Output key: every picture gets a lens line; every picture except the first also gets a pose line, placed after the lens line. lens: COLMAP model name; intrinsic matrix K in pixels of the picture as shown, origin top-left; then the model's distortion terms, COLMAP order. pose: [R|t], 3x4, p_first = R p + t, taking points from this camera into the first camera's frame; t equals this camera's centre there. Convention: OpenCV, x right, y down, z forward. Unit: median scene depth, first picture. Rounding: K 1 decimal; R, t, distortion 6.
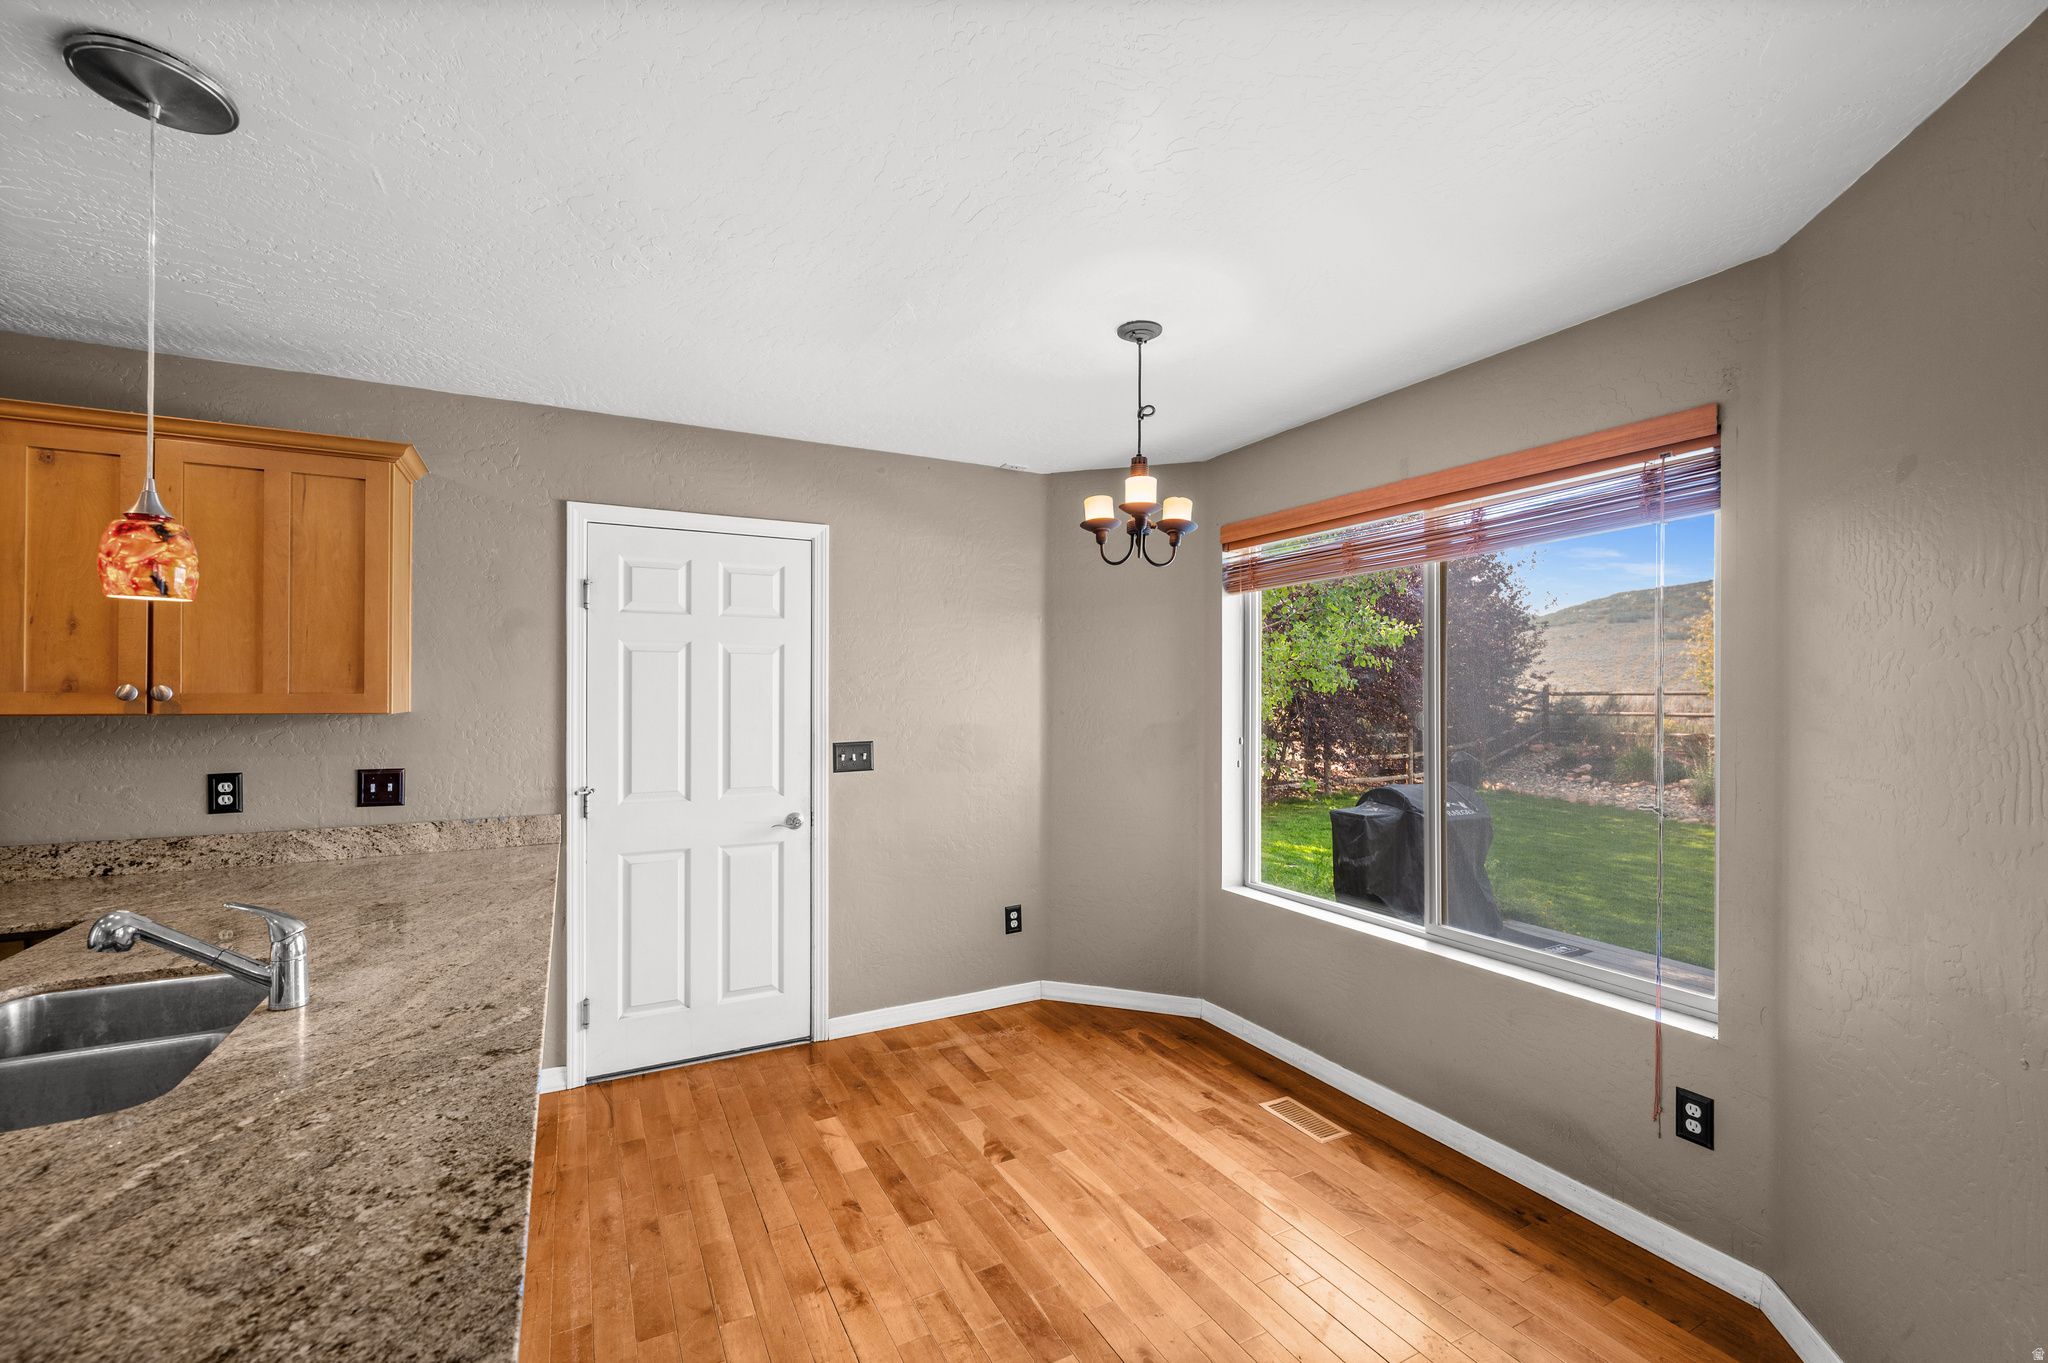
lens RADIAL K [[858.9, 0, 1032.3], [0, 858.9, 691.8], [0, 0, 1]] dist [-0.000931, -0.000369]
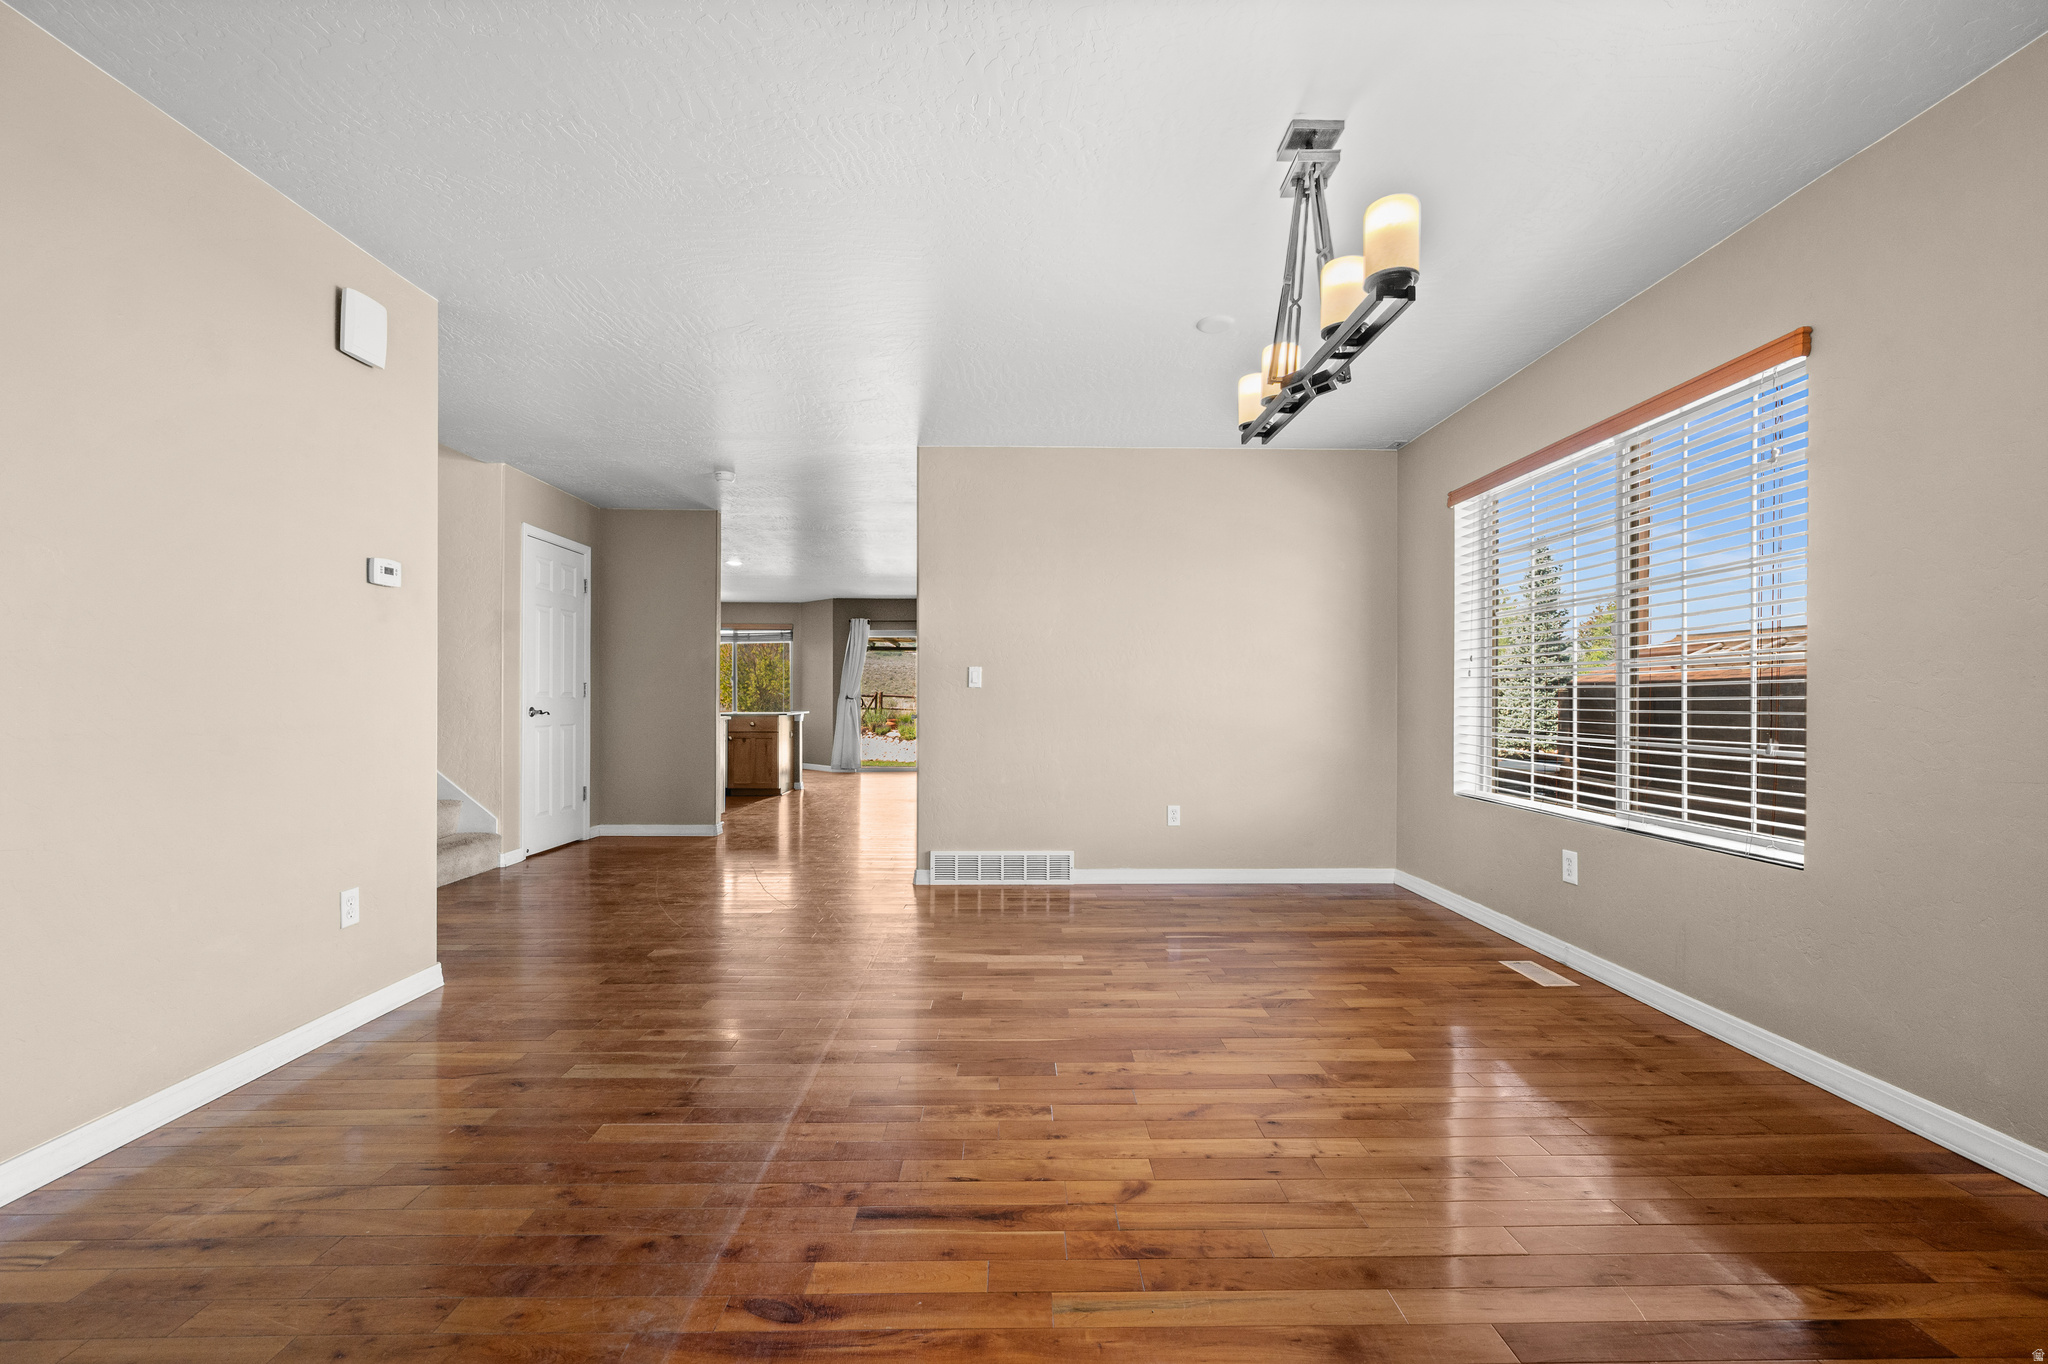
lens RADIAL K [[820.2, 0, 1025.8], [0, 820.2, 692.7], [0, 0, 1]] dist [-0.000218, 0.000003]
pose [[0.451764, 0.003054, 0.892132, -2.617300], [-0.000911, 0.999995, -0.002962, 0.118435], [-0.892137, 0.000526, 0.451765, -2.224274]]
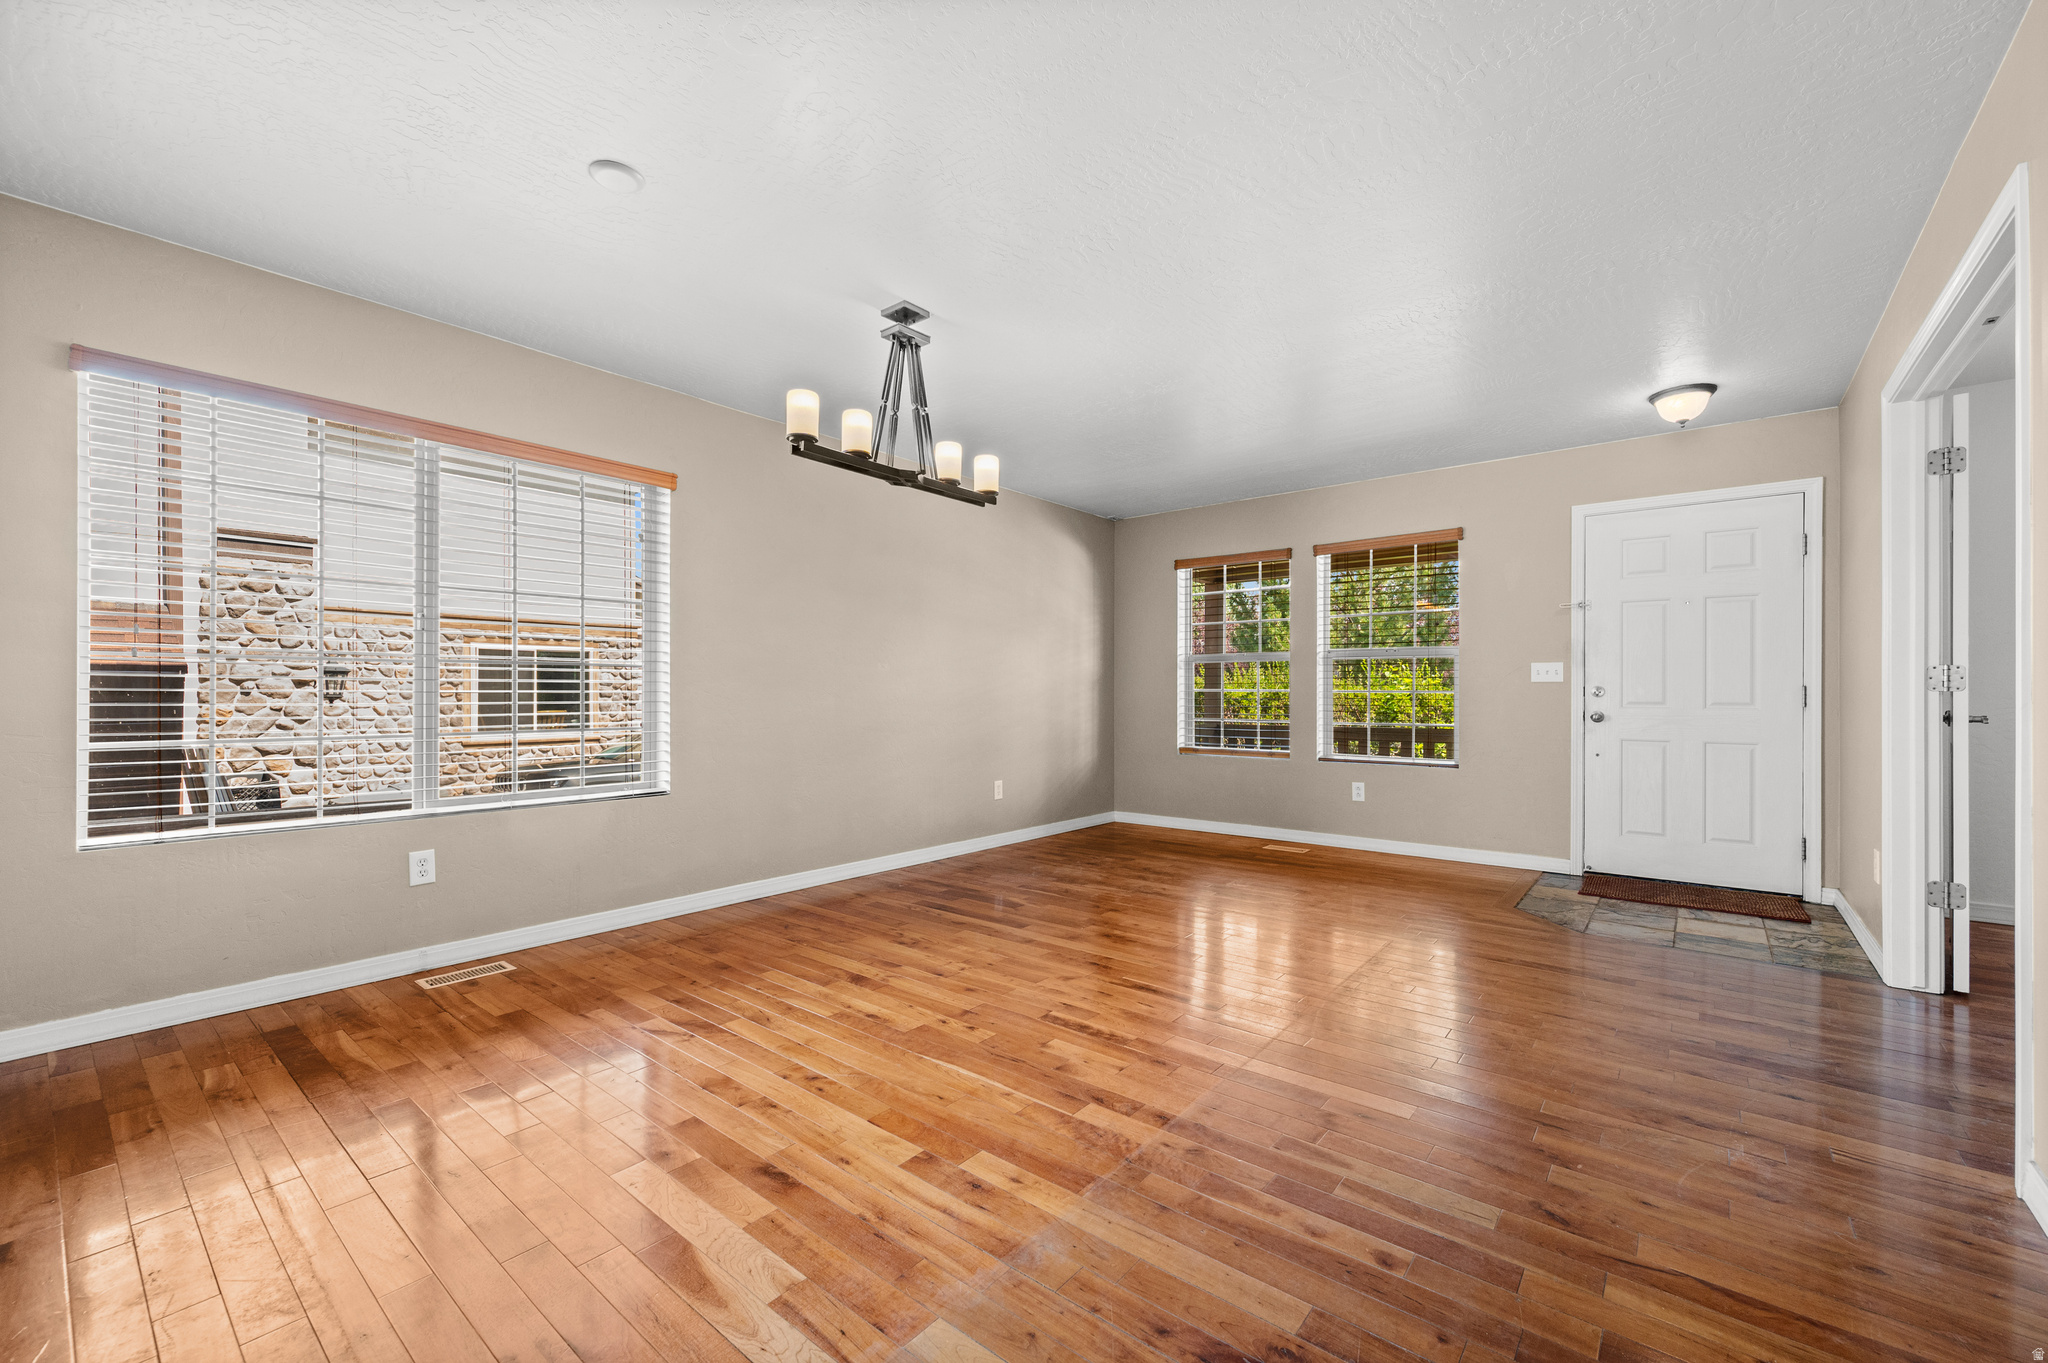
lens RADIAL K [[823.7, 0, 1026.0], [0, 823.7, 693.2], [0, 0, 1]] dist [-0.000206, -0.000008]
pose [[-0.925317, -0.002646, -0.379186, -1.634669], [-0.002469, 0.999996, -0.000951, 0.122758], [0.379187, 0.000056, -0.925320, -1.118132]]
